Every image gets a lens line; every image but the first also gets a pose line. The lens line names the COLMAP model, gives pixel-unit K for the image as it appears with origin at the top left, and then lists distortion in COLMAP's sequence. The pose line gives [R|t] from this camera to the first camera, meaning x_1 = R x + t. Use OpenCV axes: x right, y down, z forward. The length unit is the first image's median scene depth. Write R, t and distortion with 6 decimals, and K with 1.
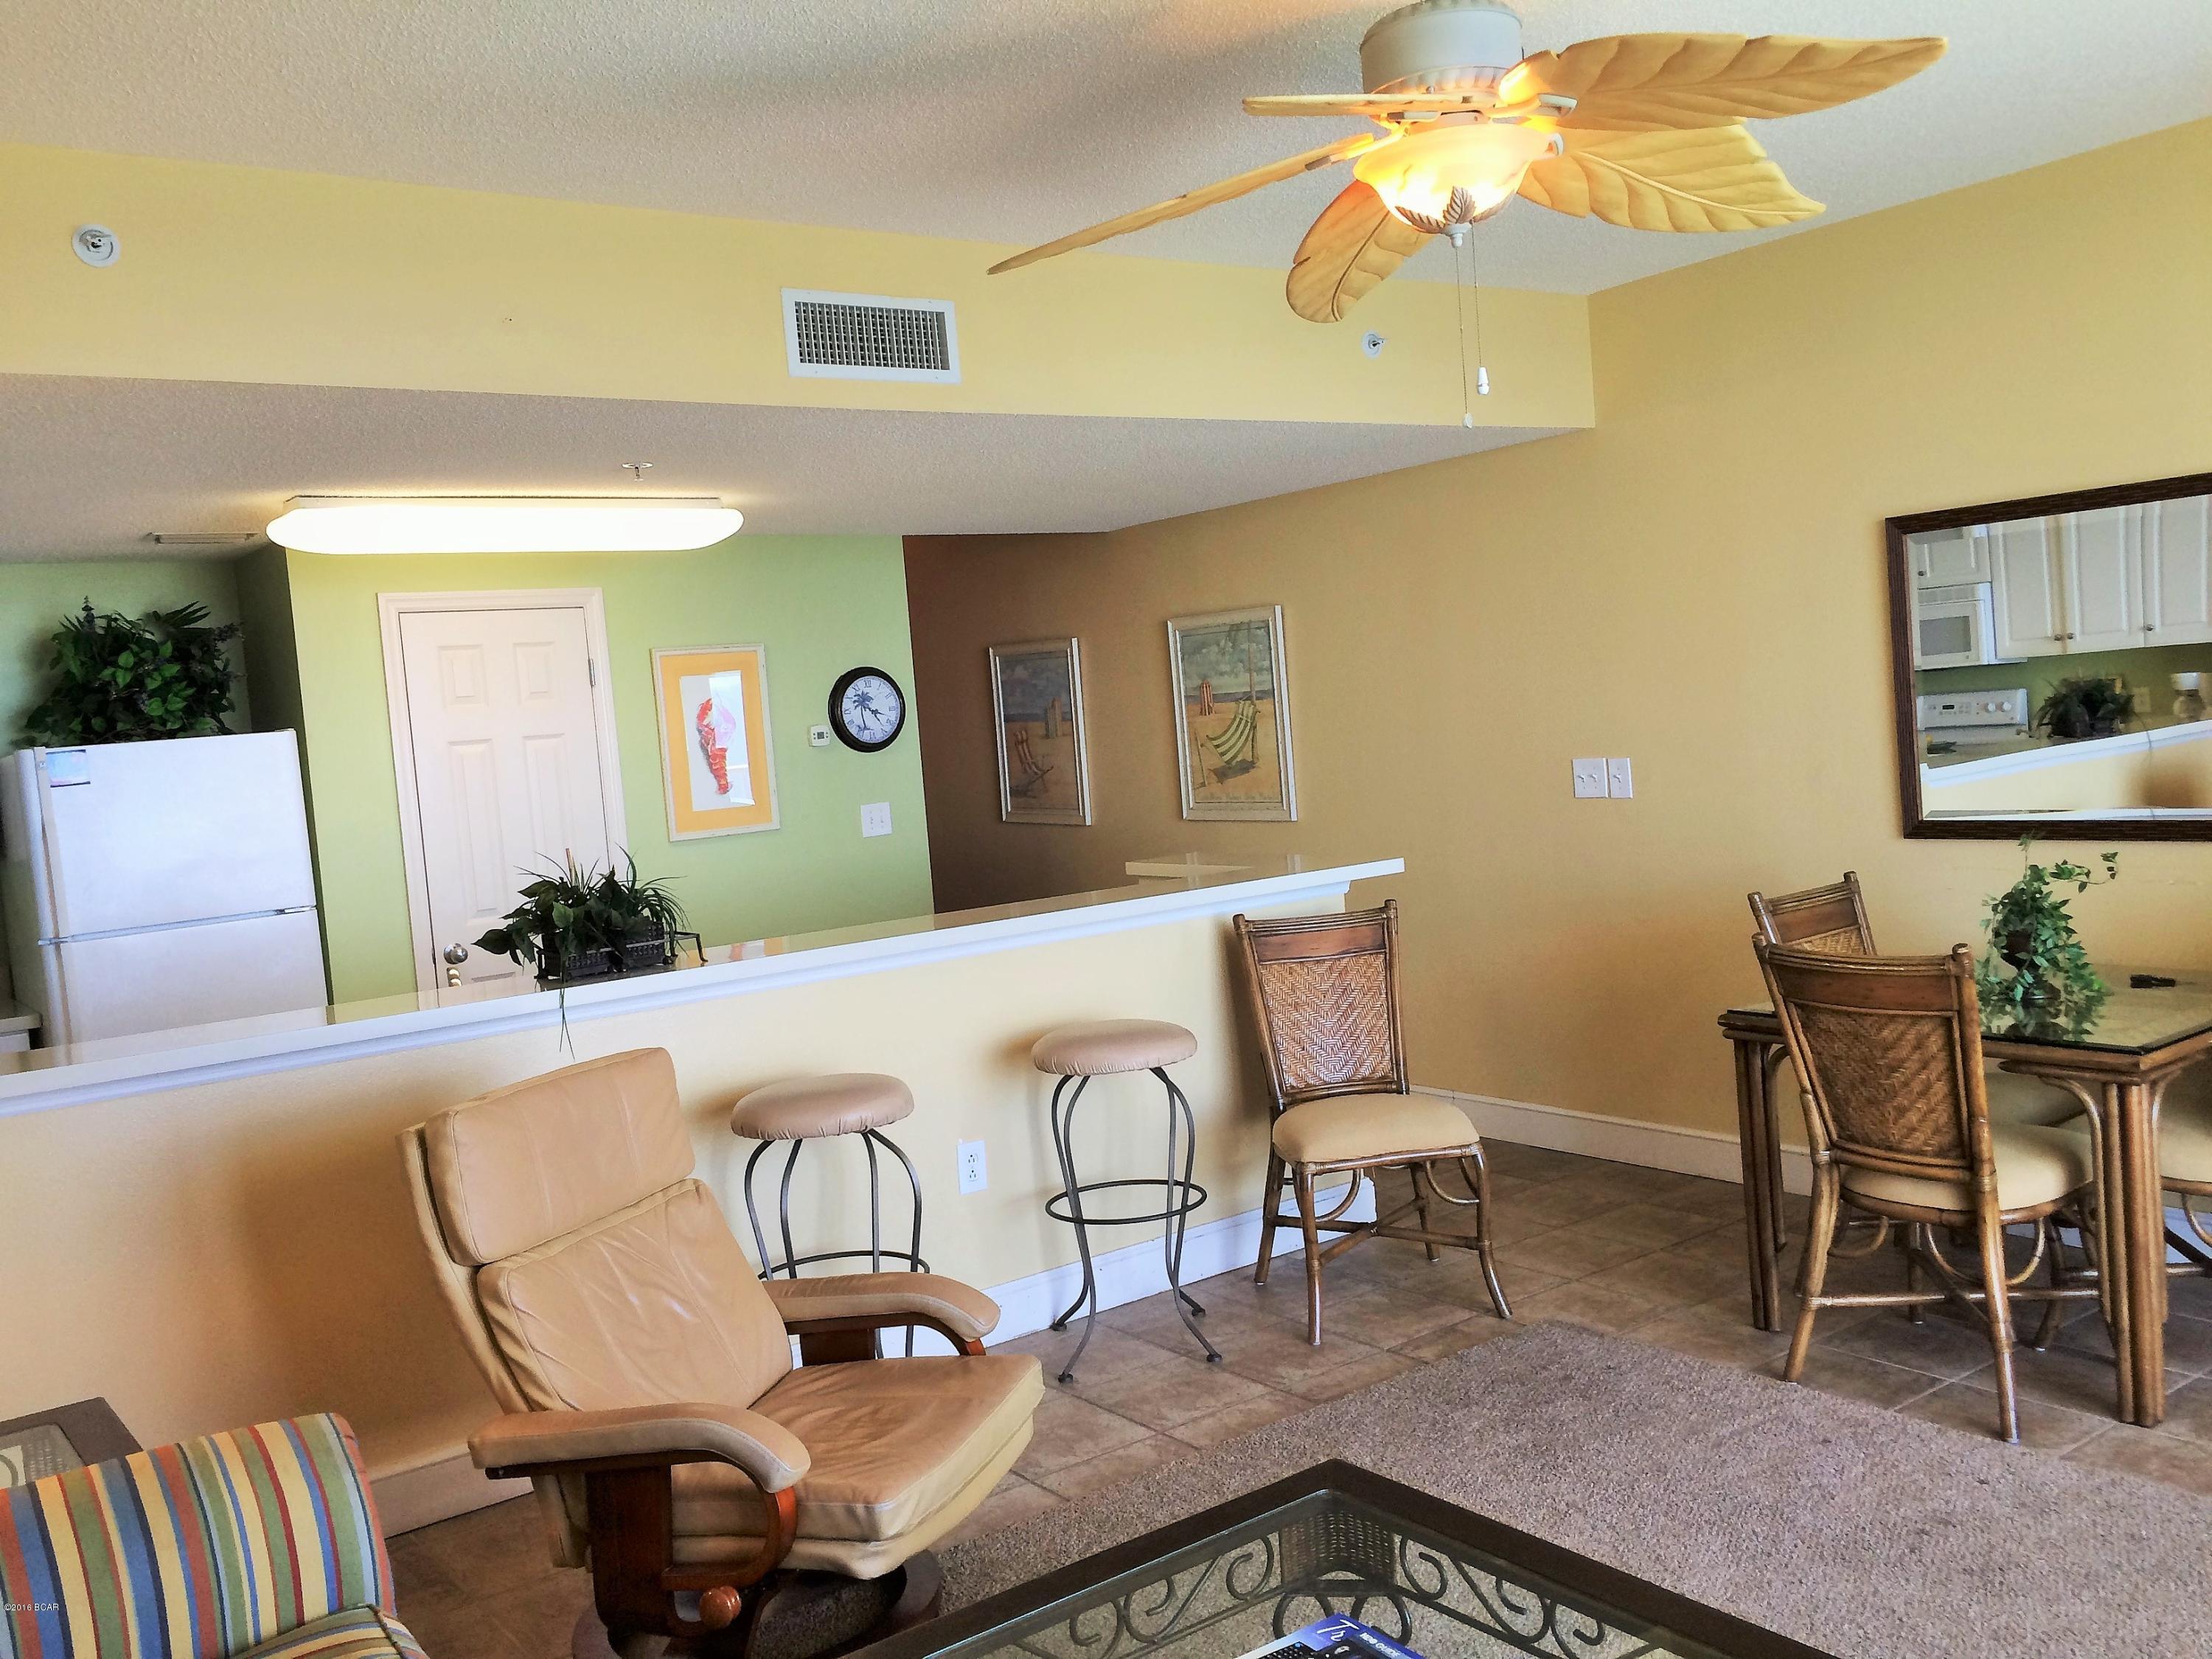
lens RADIAL K [[1902.3, 0, 1111.5], [0, 1902.3, 827.4], [0, 0, 1]] dist [0.060489, -0.014098]
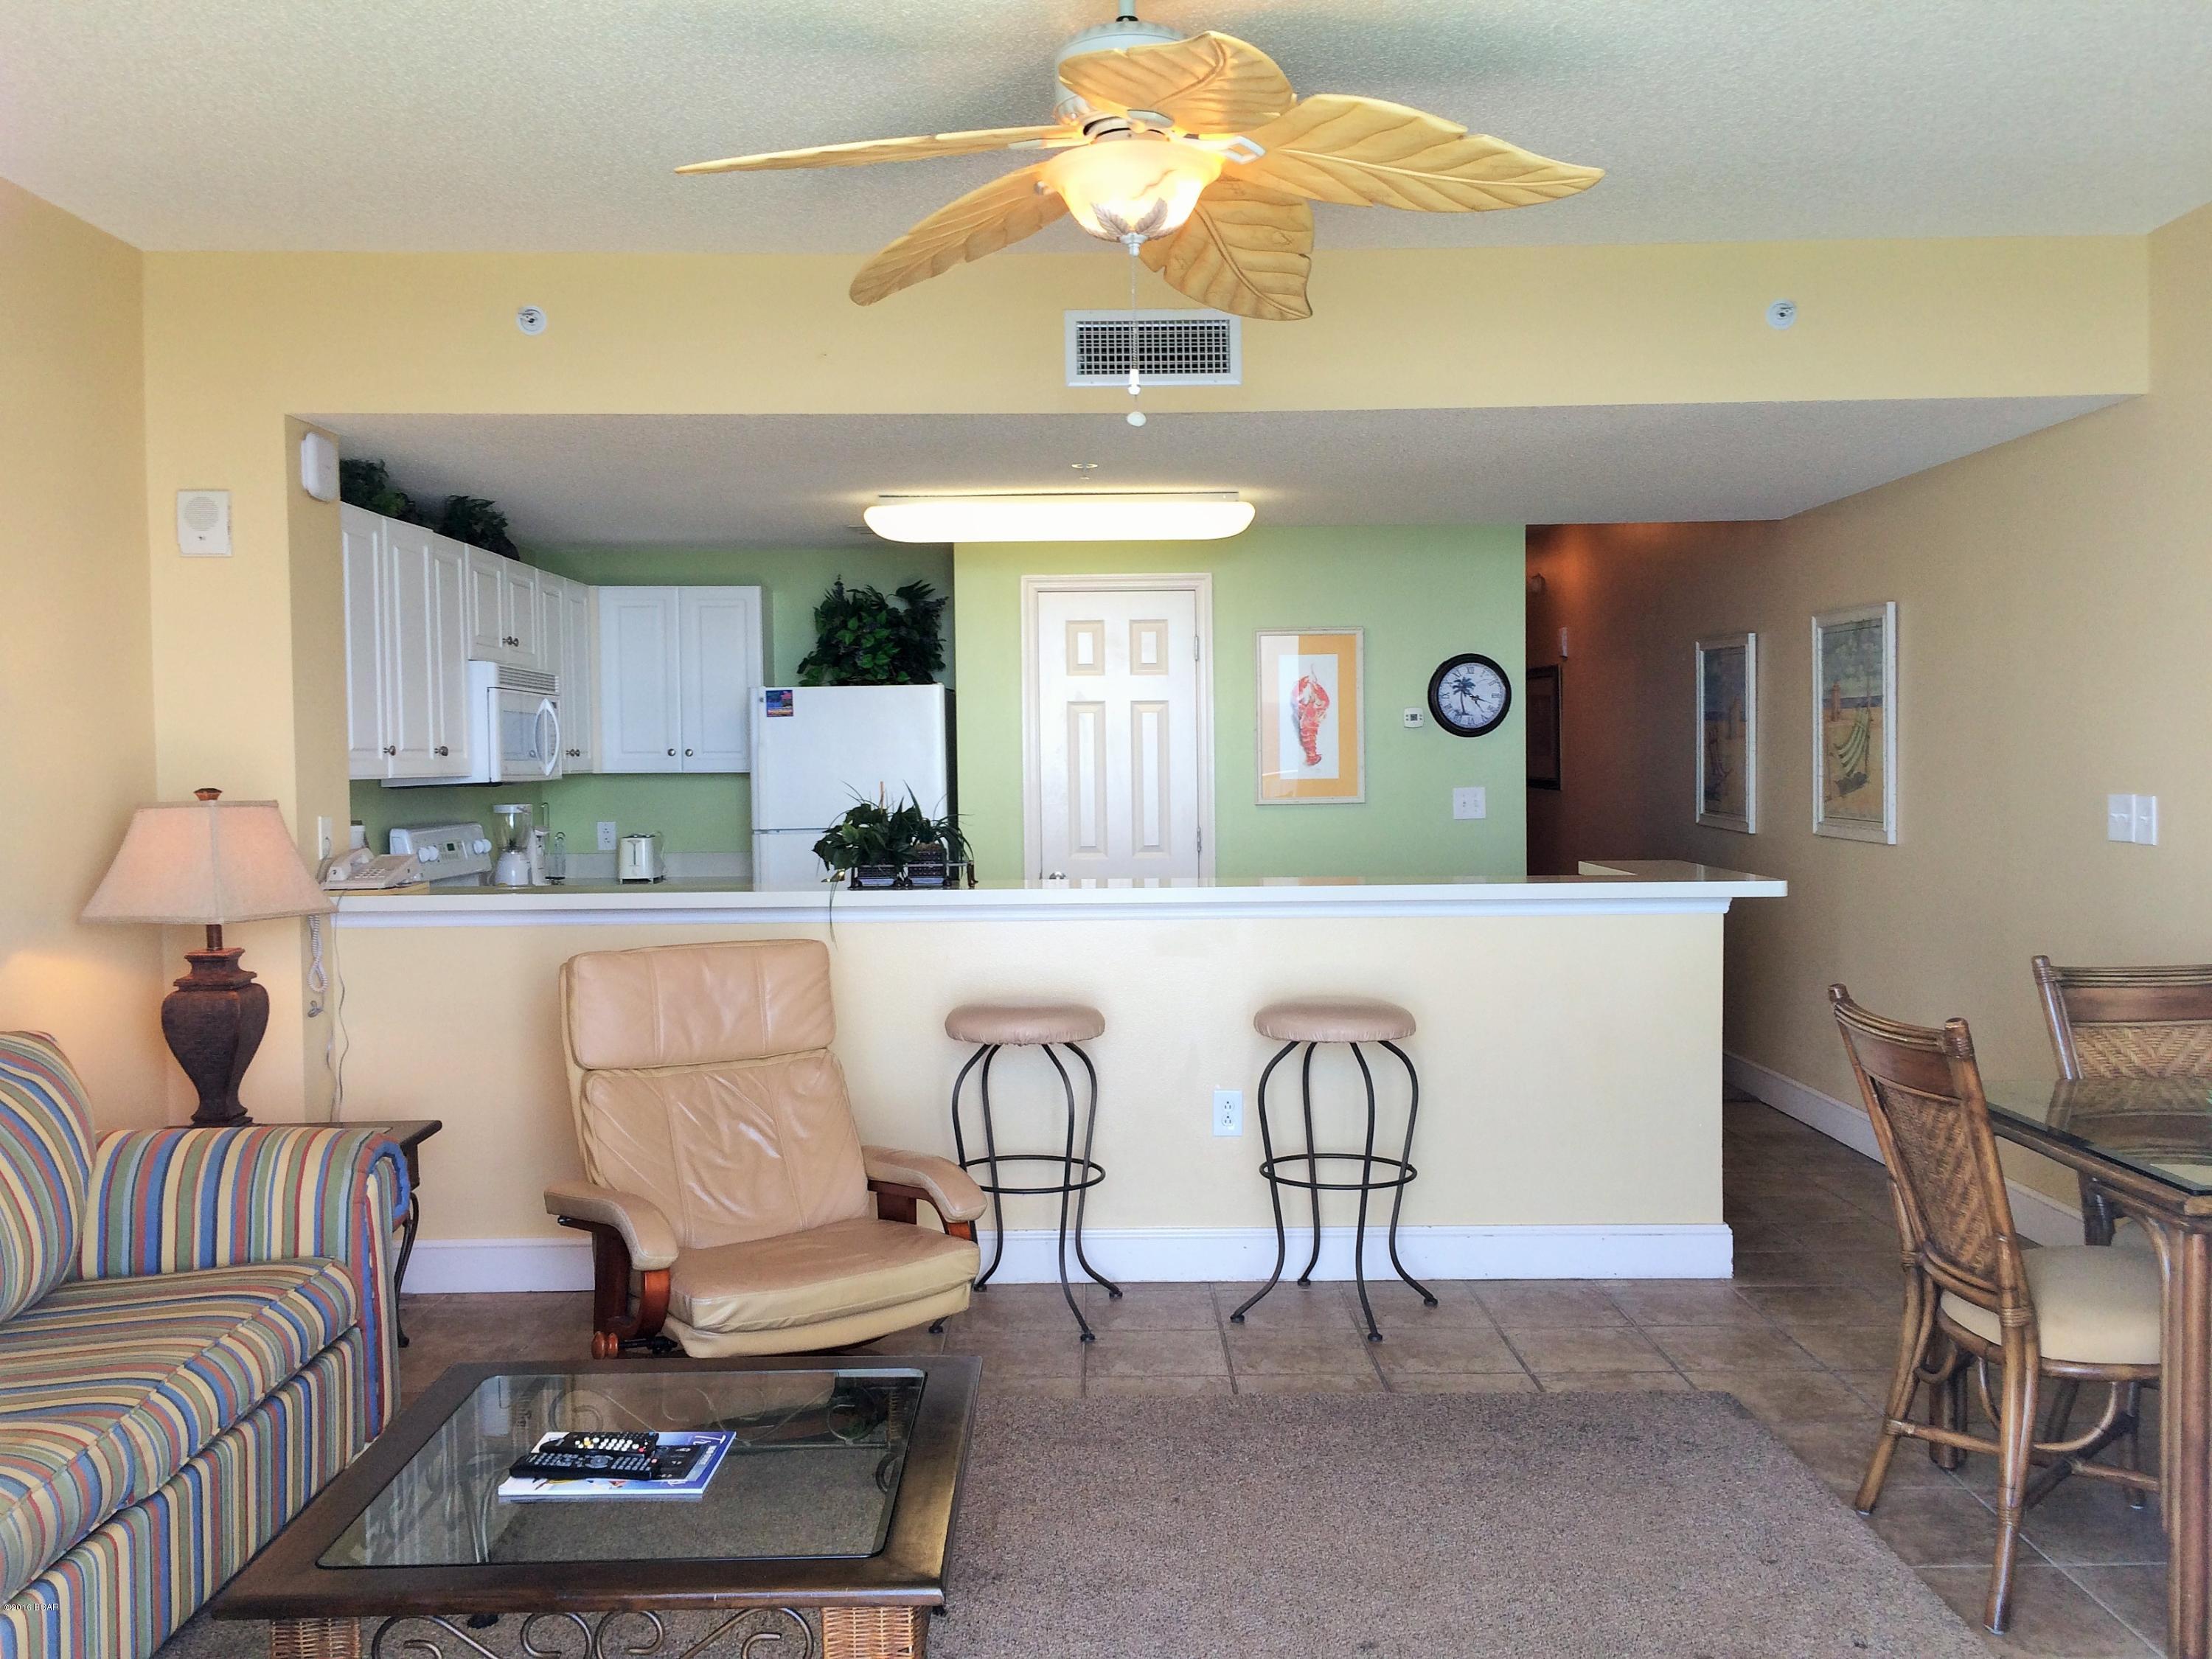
lens RADIAL K [[1902.3, 0, 1104.8], [0, 1902.3, 822.7], [0, 0, 1]] dist [0.060489, -0.014098]
pose [[0.805920, 0.092511, -0.584752, 0.393356], [-0.090941, 0.995338, 0.032131, -0.010652], [0.584998, 0.027283, 0.810576, 0.066500]]
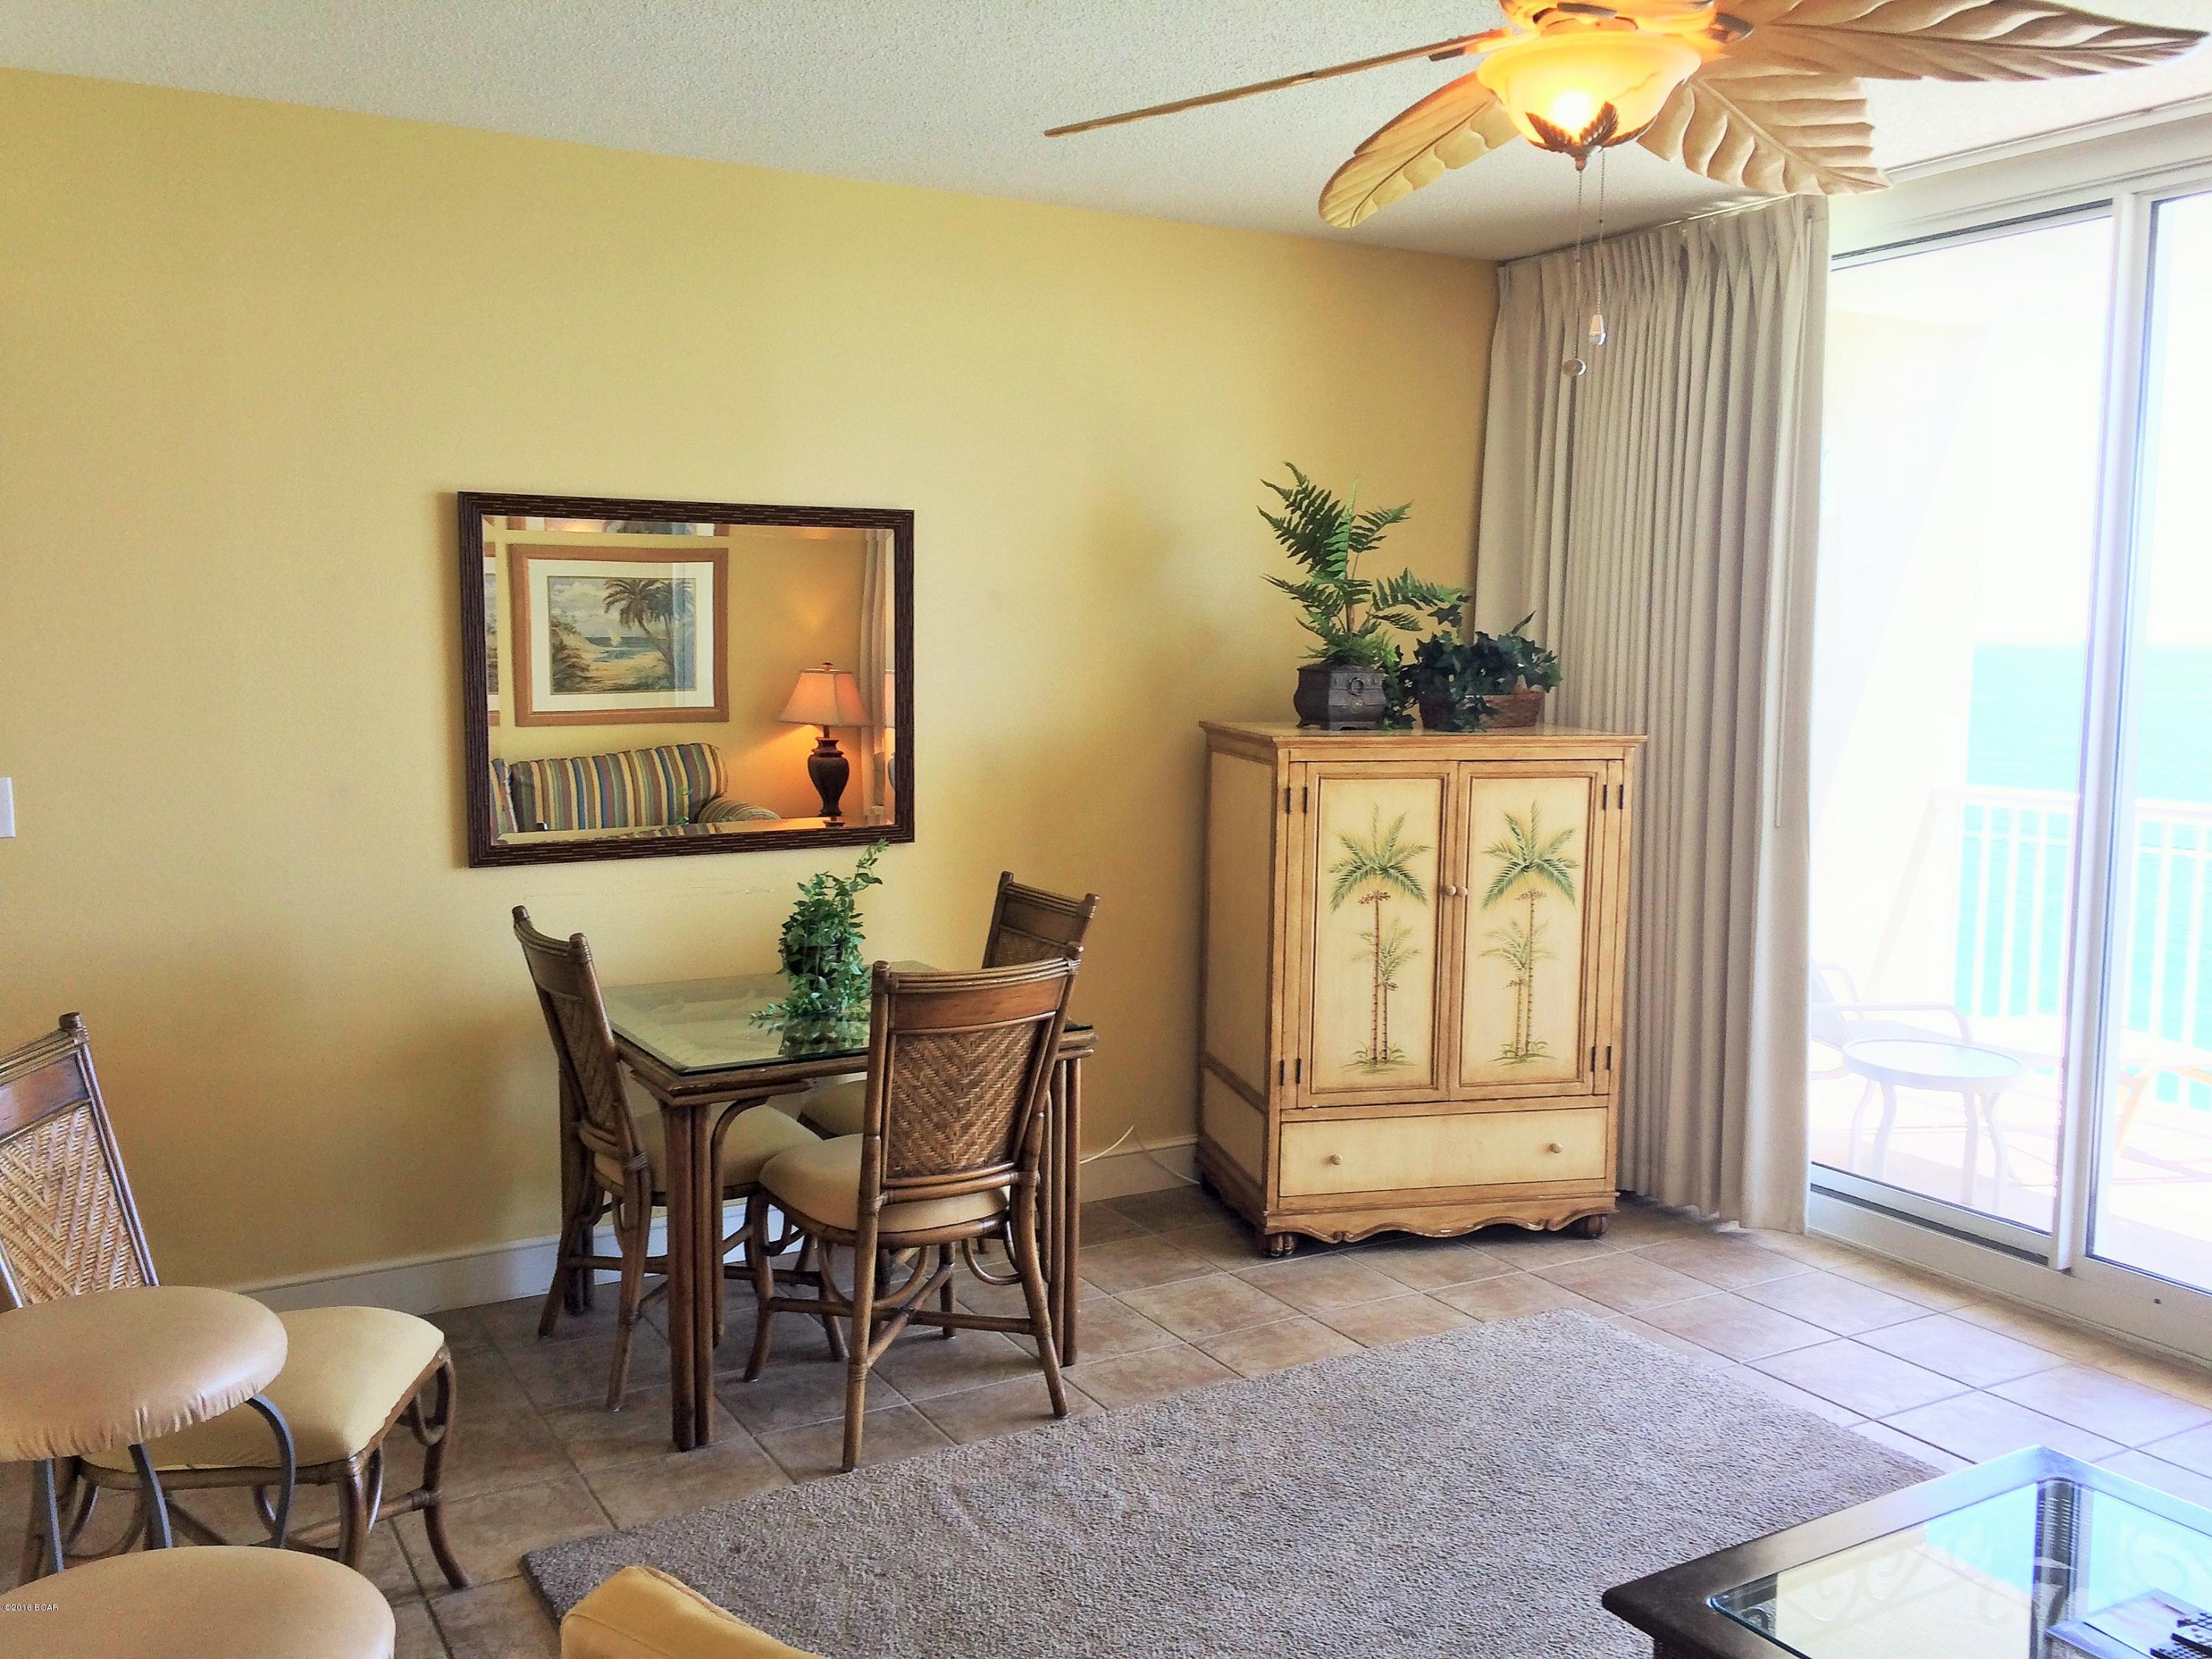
lens RADIAL K [[1902.3, 0, 1108.7], [0, 1902.3, 827.1], [0, 0, 1]] dist [0.060489, -0.014098]
pose [[0.091695, -0.019120, 0.995604, -0.363900], [0.047697, 0.998752, 0.014787, -0.010102], [-0.994644, 0.046131, 0.092493, 0.562874]]
